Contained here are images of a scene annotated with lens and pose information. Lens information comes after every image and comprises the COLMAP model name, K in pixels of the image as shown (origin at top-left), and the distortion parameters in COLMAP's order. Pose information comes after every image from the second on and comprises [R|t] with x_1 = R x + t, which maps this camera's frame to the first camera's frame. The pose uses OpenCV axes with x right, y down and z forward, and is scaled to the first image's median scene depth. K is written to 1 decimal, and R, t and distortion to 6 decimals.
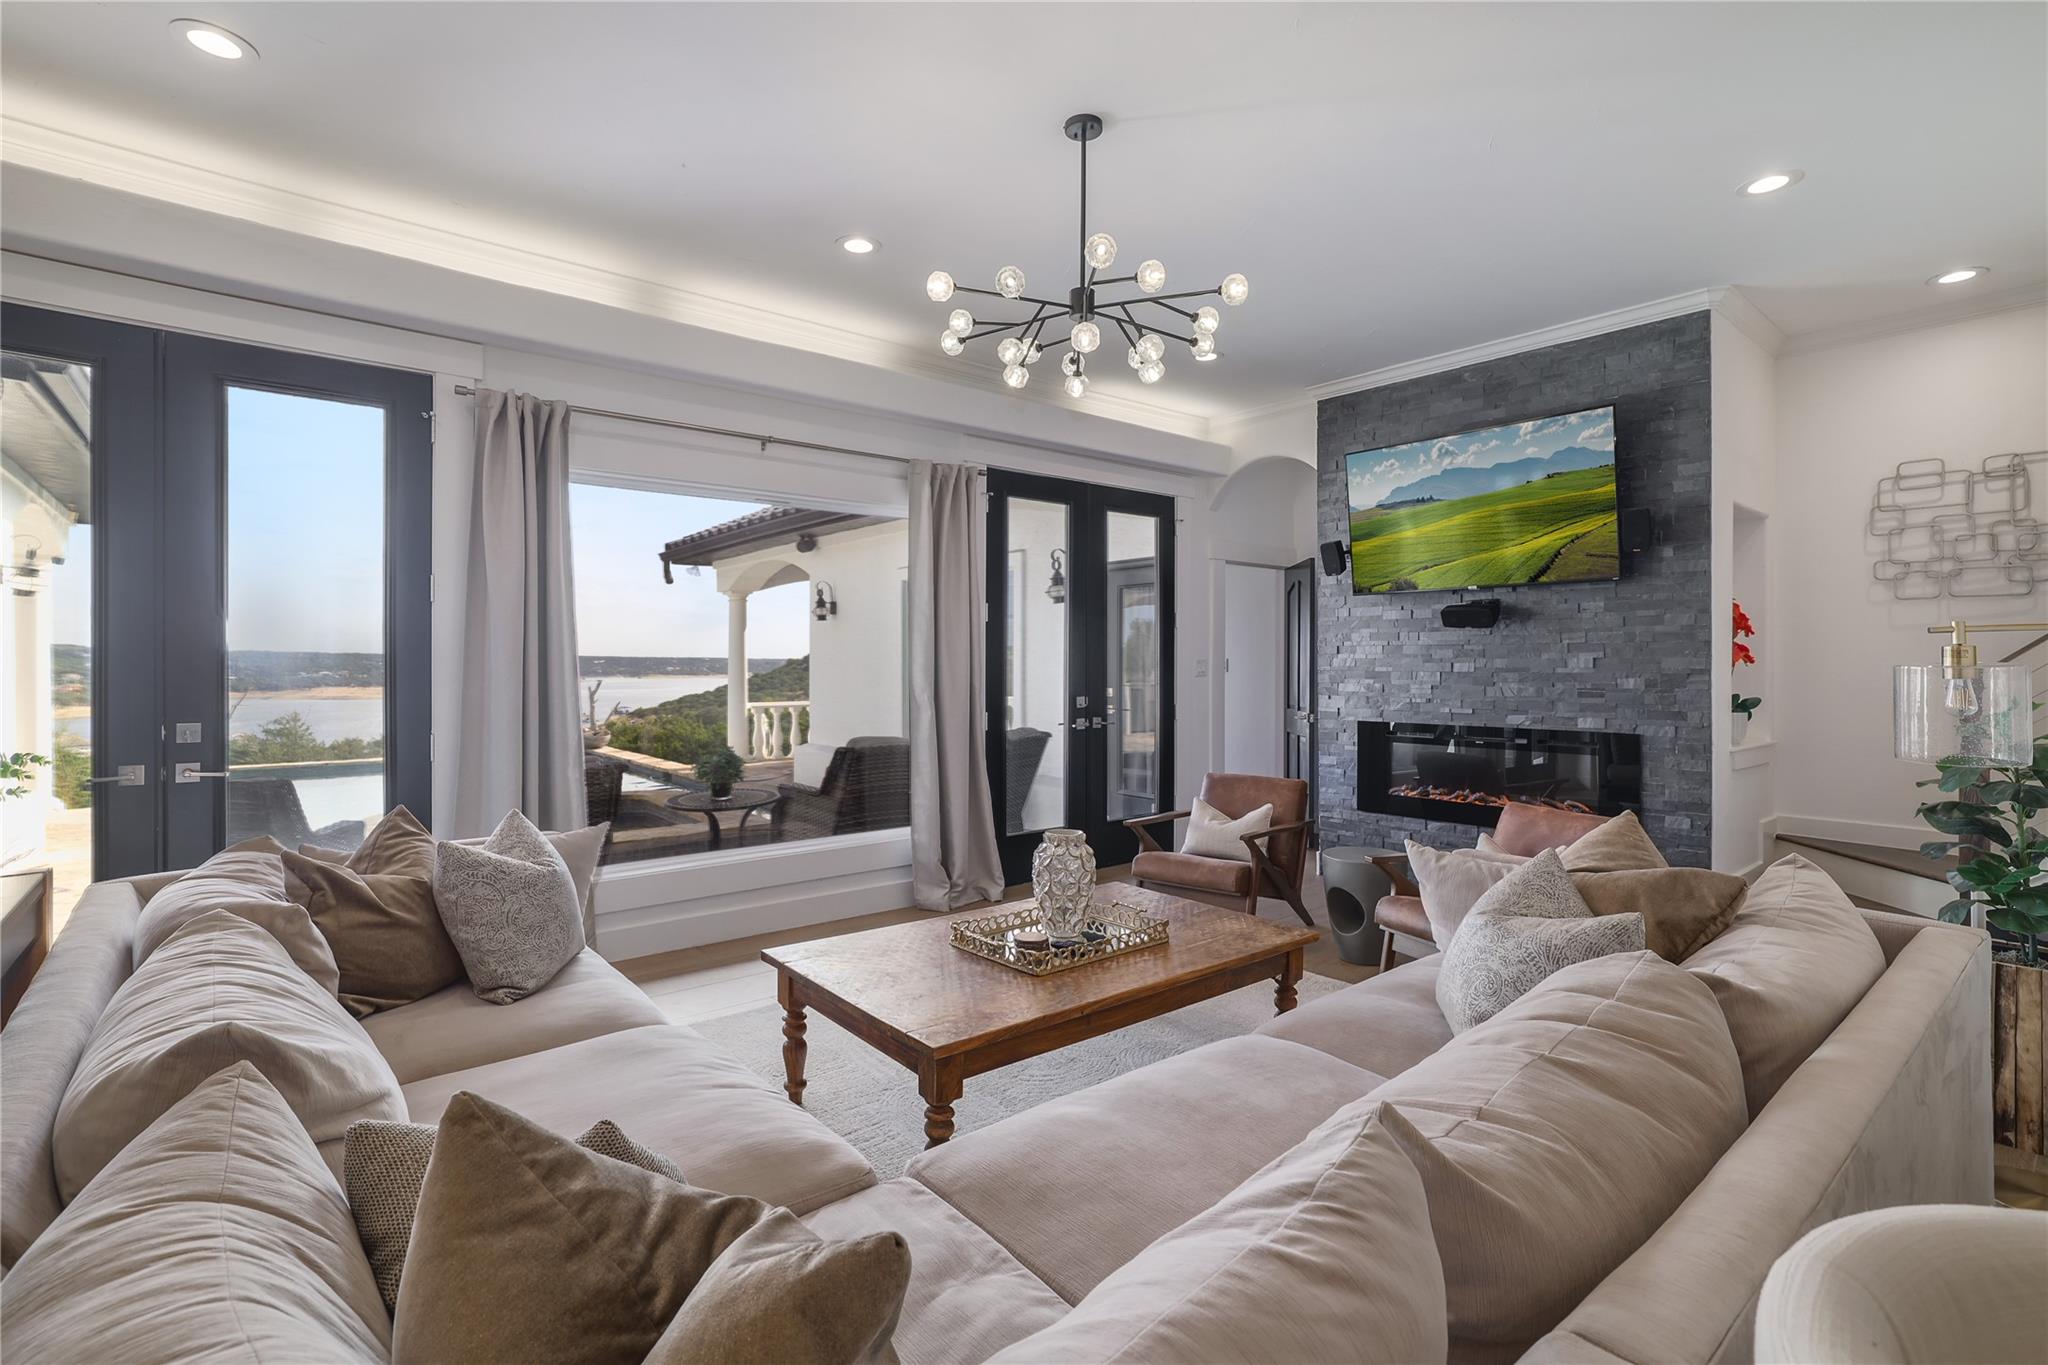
lens RADIAL K [[965.8, 0, 948.5], [0, 965.8, 668.3], [0, 0, 1]] dist [0.000538, 0.000626]
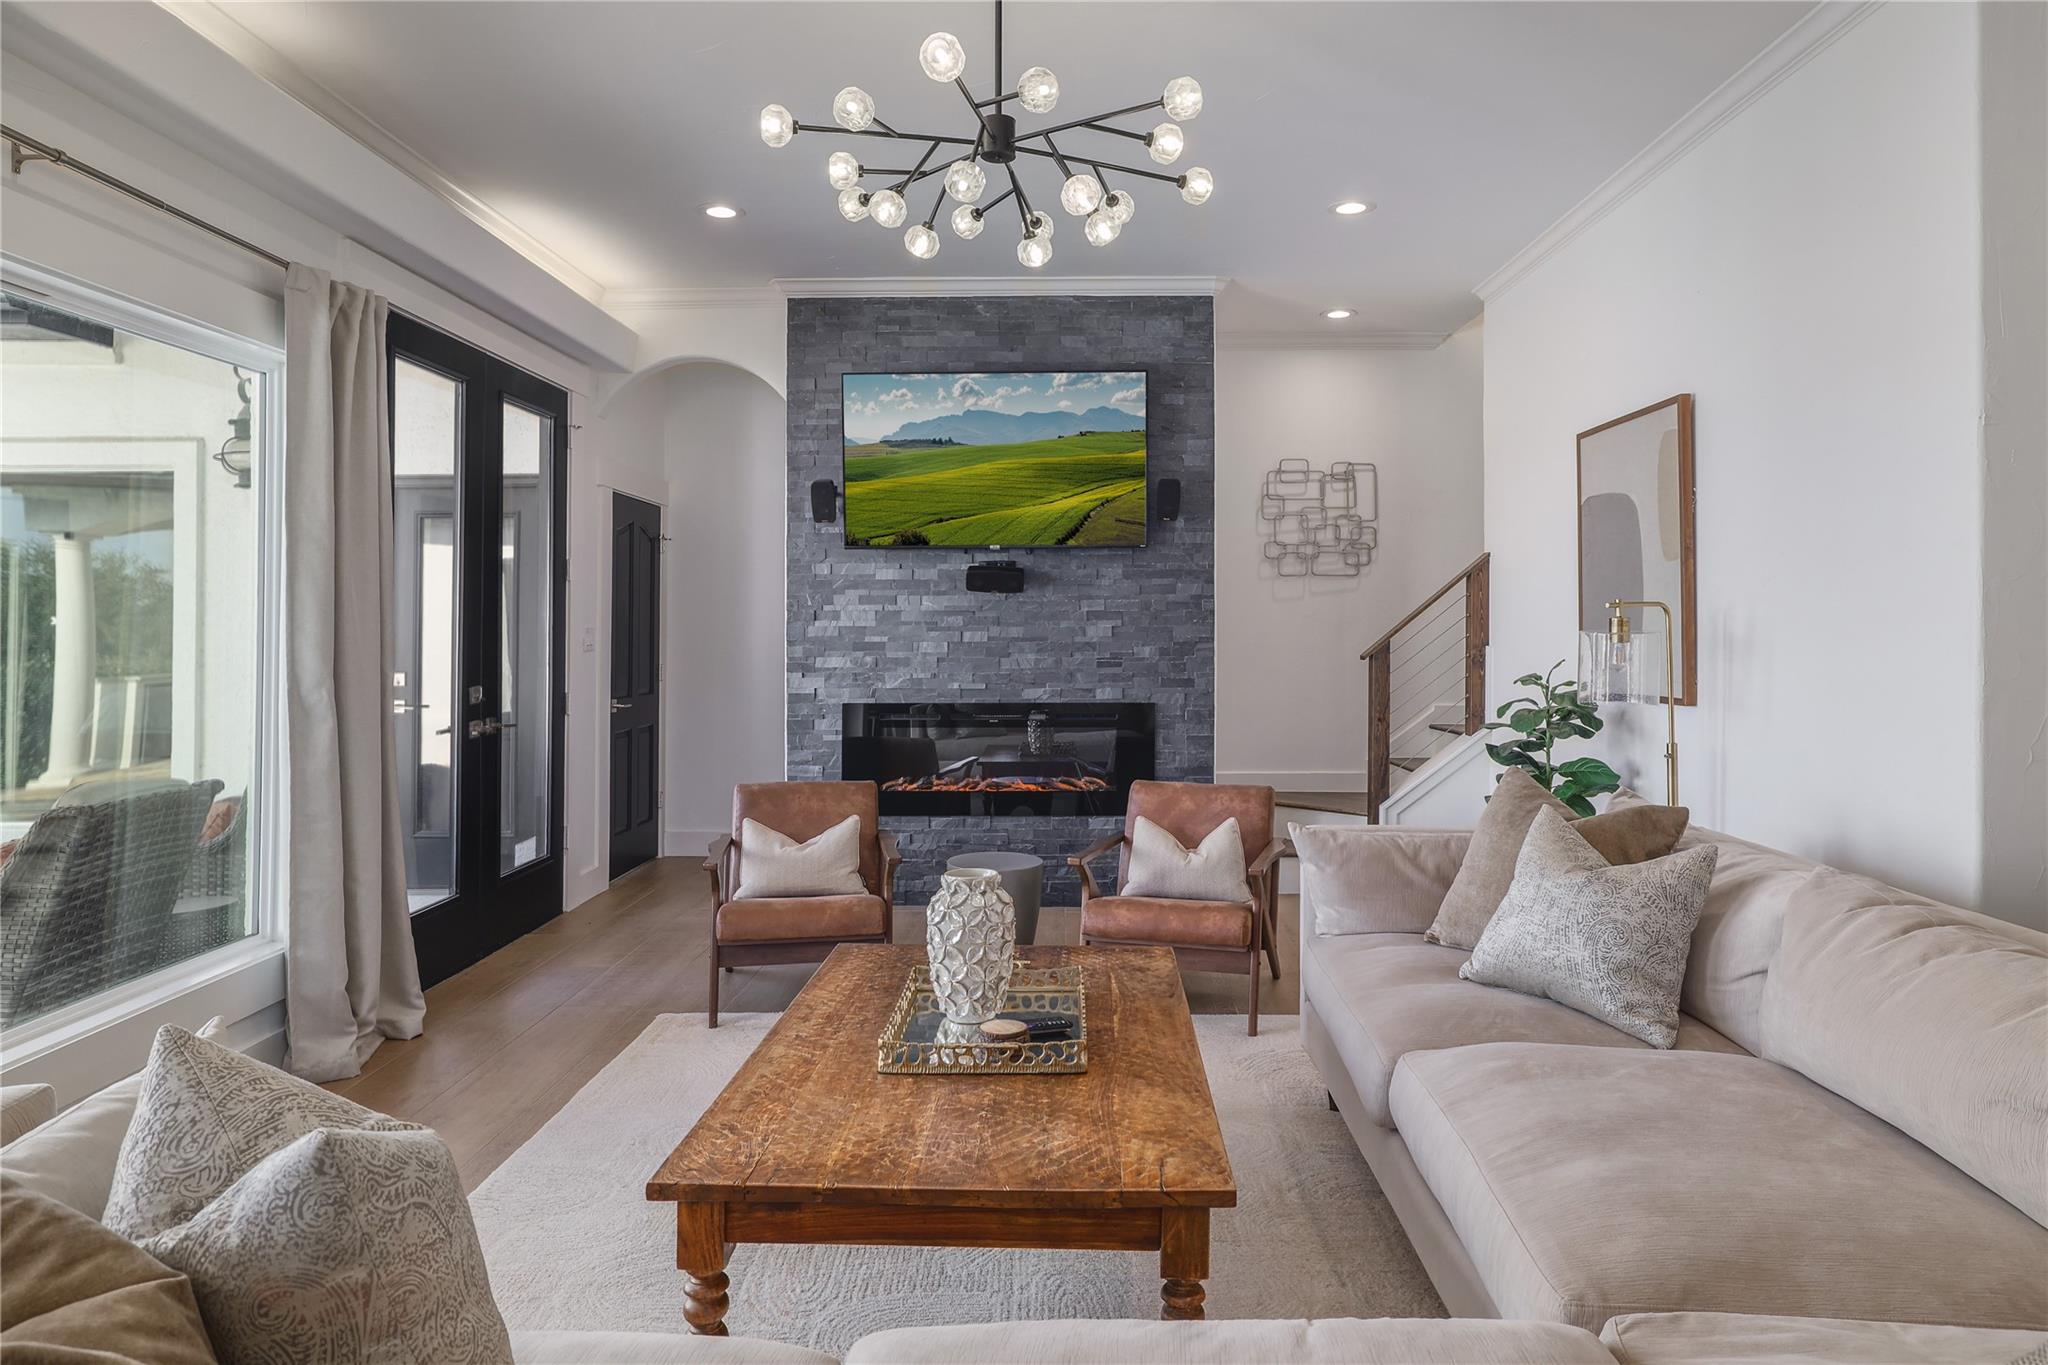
lens RADIAL K [[1289.6, 0, 1023.1], [0, 1289.6, 609.8], [0, 0, 1]] dist [-0.005589, -0.000555]
pose [[0.632138, 0.010964, 0.774778, -0.385379], [0.006848, 0.999782, -0.019736, -0.002221], [-0.774825, 0.017782, 0.631925, 0.246723]]
